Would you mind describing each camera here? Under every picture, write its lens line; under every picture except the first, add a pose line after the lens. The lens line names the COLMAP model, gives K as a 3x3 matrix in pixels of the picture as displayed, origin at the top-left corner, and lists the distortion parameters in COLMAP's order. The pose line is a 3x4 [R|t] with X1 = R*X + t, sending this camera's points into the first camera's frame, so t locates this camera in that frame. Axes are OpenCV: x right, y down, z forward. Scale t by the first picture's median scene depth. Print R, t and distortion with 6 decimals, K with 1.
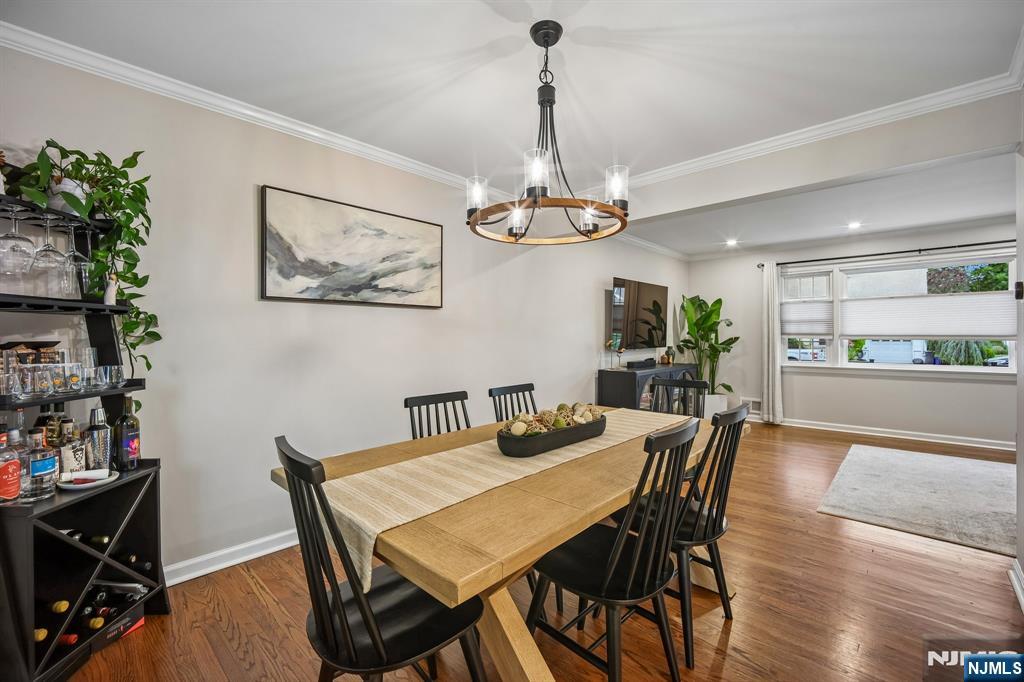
lens RADIAL K [[432.0, 0, 511.9], [0, 432.0, 335.2], [0, 0, 1]] dist [-0.011188, -0.000487]
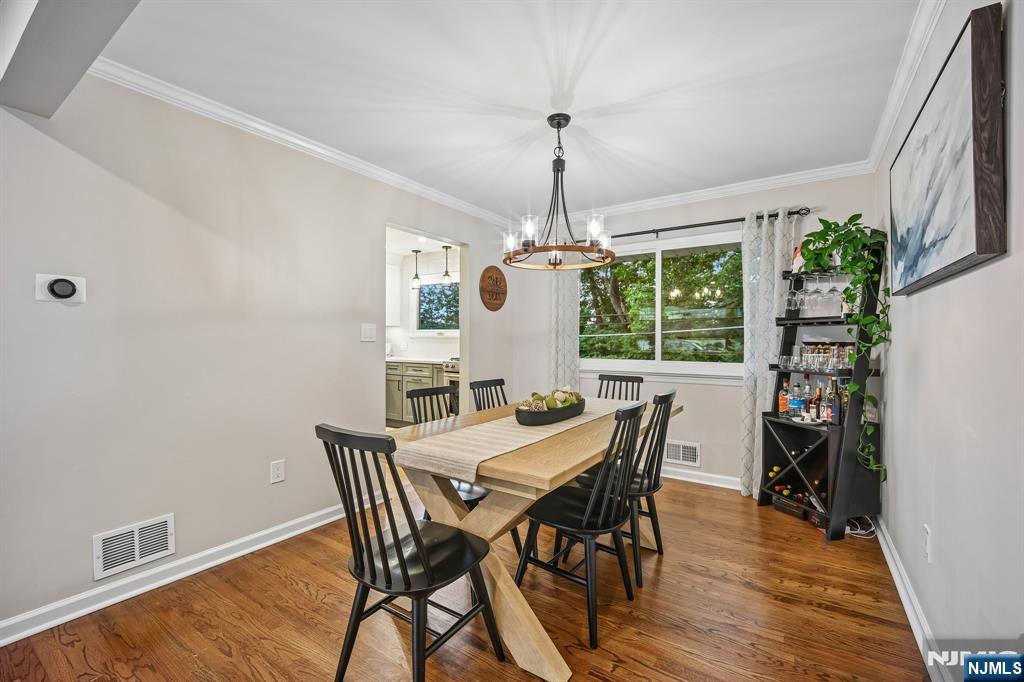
lens RADIAL K [[432.0, 0, 511.9], [0, 432.0, 335.2], [0, 0, 1]] dist [-0.011188, -0.000487]
pose [[-0.987060, -0.002126, -0.160337, 0.309377], [-0.000680, 0.999959, -0.009073, 0.002015], [0.160350, -0.008846, -0.987021, 1.605729]]
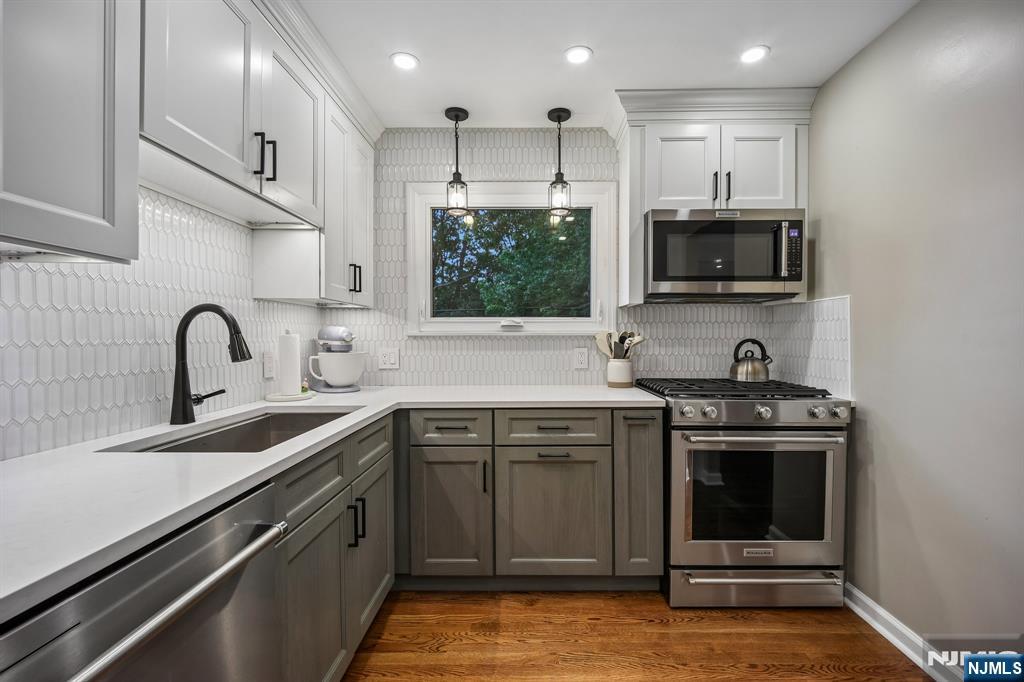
lens RADIAL K [[438.5, 0, 524.1], [0, 438.5, 343.8], [0, 0, 1]] dist [-0.011770, -0.000539]
pose [[-0.736931, 0.013218, -0.675839, 0.989549], [0.008974, 0.999912, 0.009771, 0.001250], [0.675908, 0.001136, -0.736985, -0.064774]]
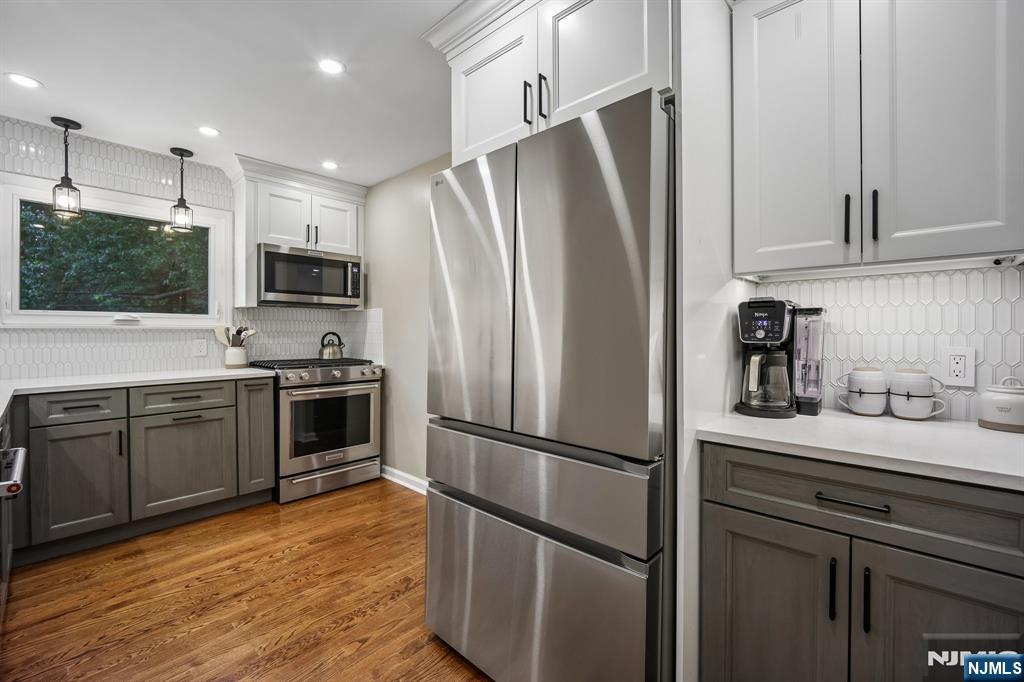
lens RADIAL K [[432.0, 0, 511.9], [0, 432.0, 335.2], [0, 0, 1]] dist [-0.011188, -0.000487]
pose [[0.011116, 0.010460, -0.999884, 1.458809], [0.006930, 0.999920, 0.010537, 0.003493], [0.999914, -0.007047, 0.011042, 0.164521]]
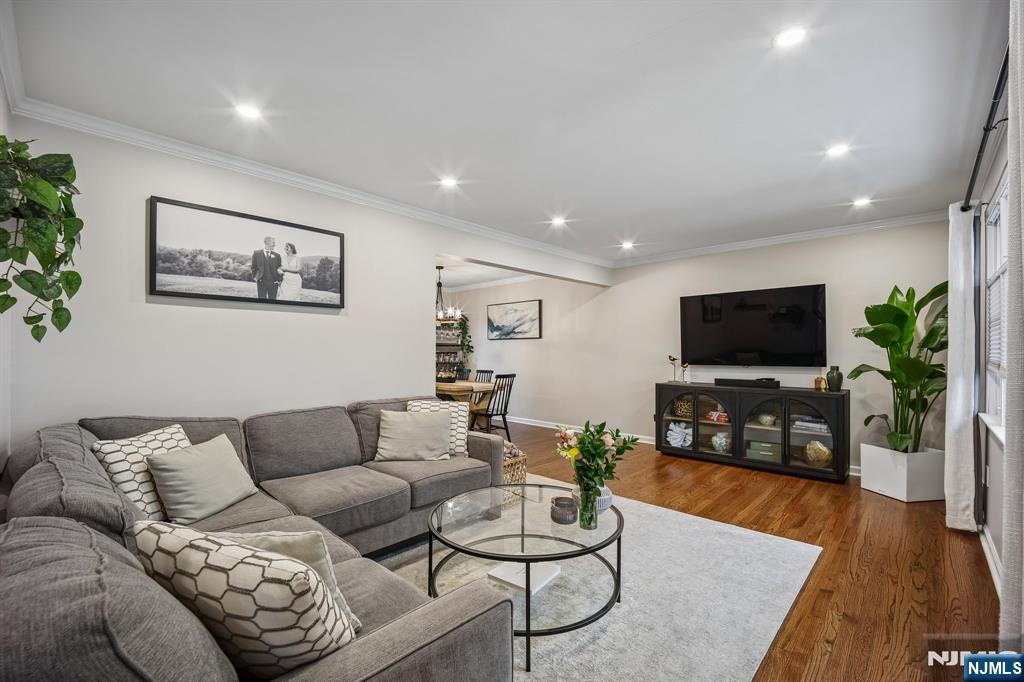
lens RADIAL K [[432.0, 0, 511.9], [0, 432.0, 335.2], [0, 0, 1]] dist [-0.011188, -0.000487]
pose [[-0.008935, -0.032072, -0.999446, 2.495675], [0.004617, 0.999474, -0.032114, -0.012510], [0.999949, -0.004901, -0.008782, 1.119385]]
